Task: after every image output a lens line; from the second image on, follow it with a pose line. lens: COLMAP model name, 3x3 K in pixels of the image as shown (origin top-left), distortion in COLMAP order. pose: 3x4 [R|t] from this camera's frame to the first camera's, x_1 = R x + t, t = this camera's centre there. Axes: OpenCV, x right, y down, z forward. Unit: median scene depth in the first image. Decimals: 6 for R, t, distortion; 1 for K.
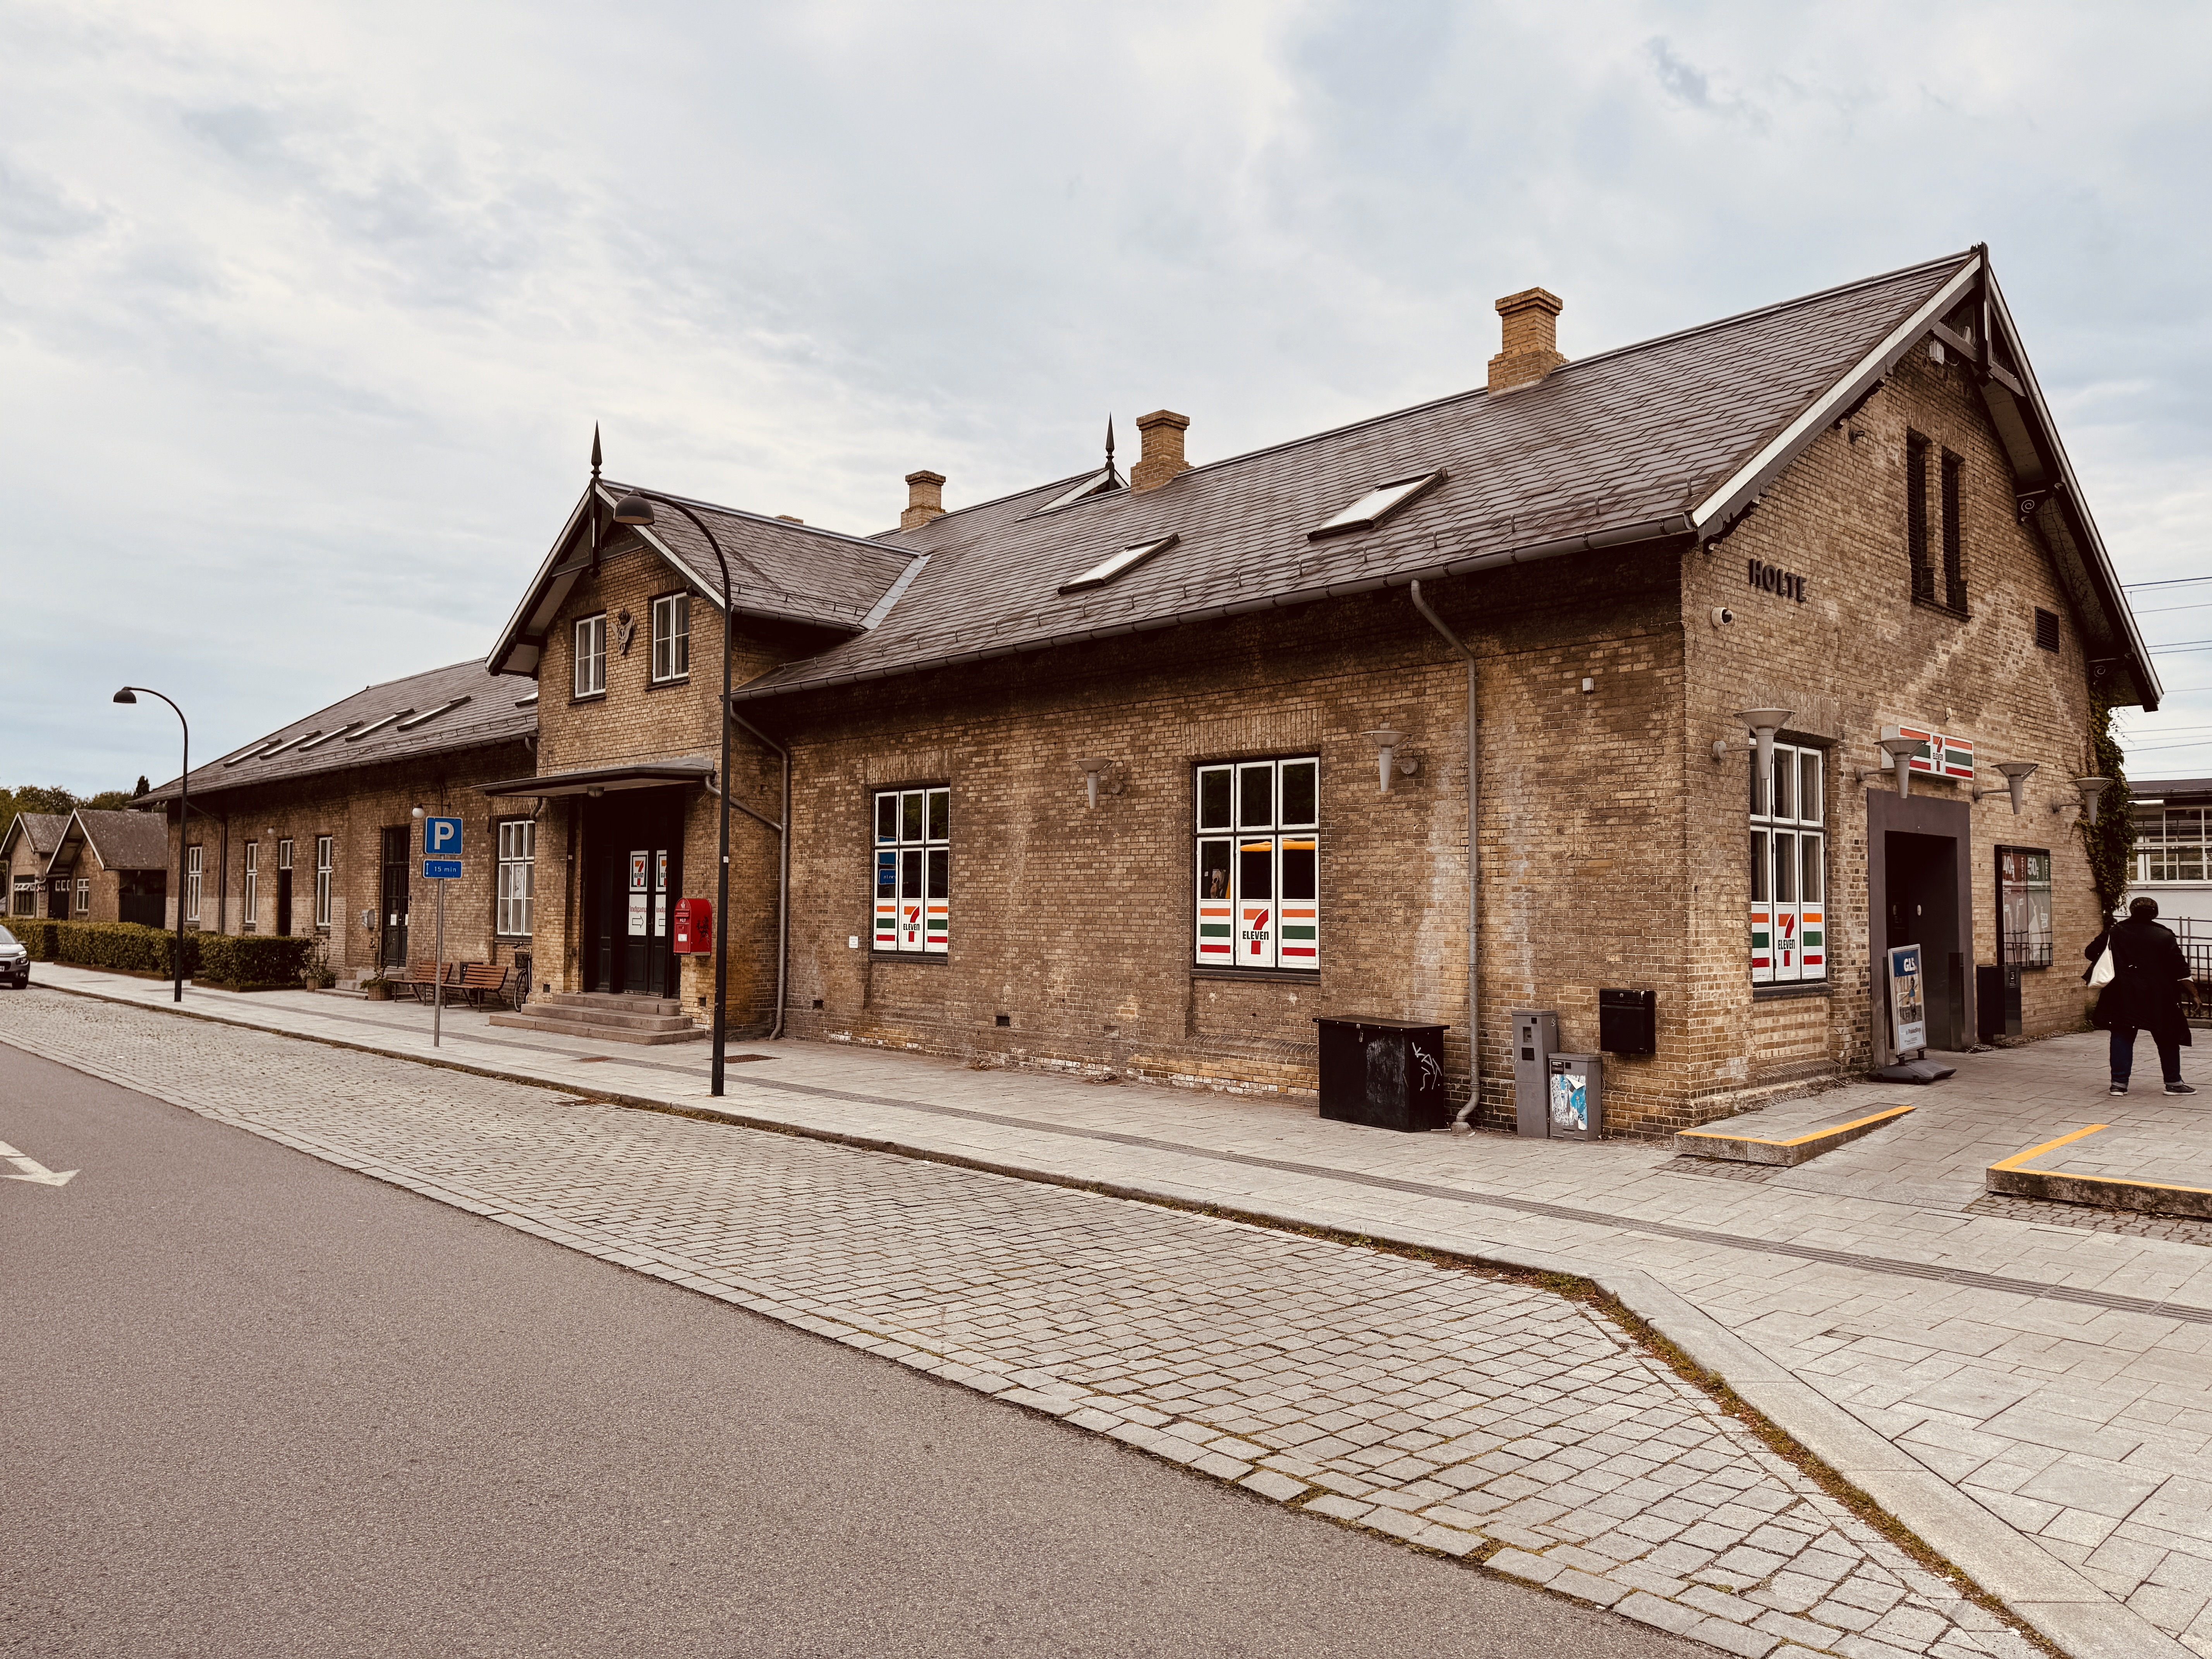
lens RADIAL K [[1534.6, 0, 1106.0], [0, 1534.6, 829.5], [0, 0, 1]] dist [0.050846, -0.054050]
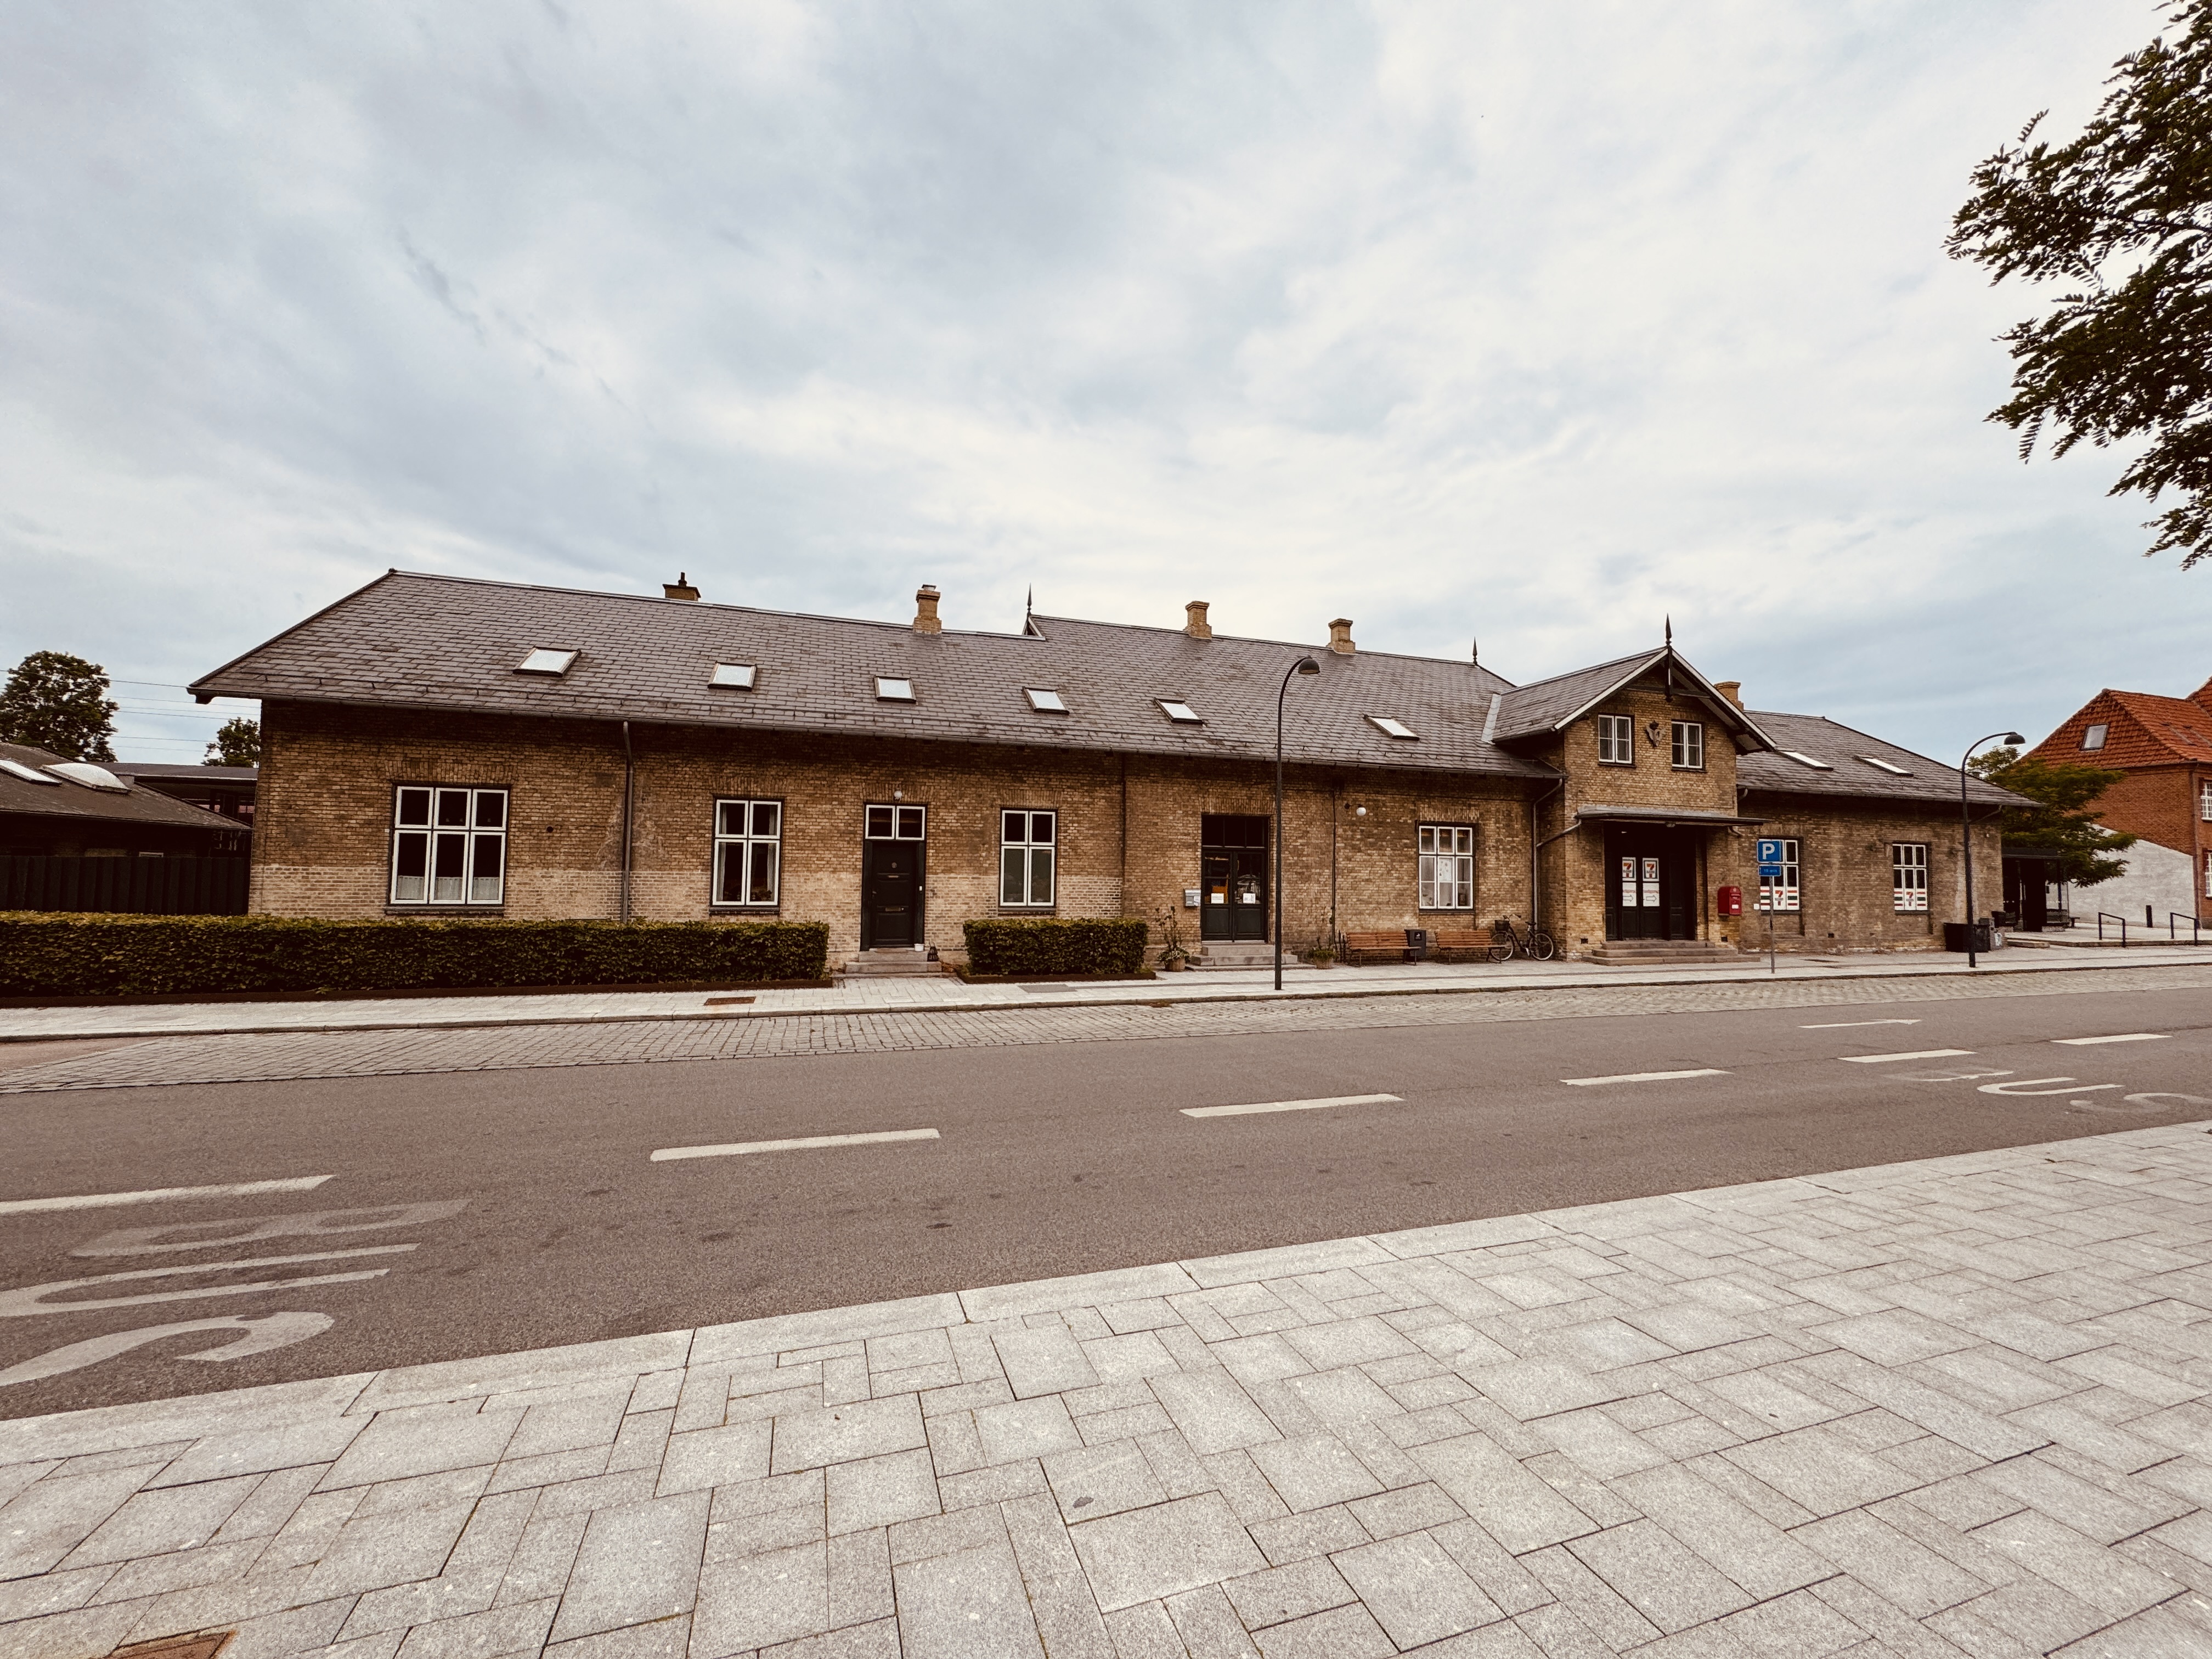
lens RADIAL K [[886.9, 0, 1106.0], [0, 886.9, 829.5], [0, 0, 1]] dist [-0.003456, -0.000234]
pose [[0.437161, 0.060028, 0.897378, -1.877283], [-0.050267, 0.997841, -0.042260, 0.069972], [-0.897977, -0.026635, 0.439235, 1.407290]]
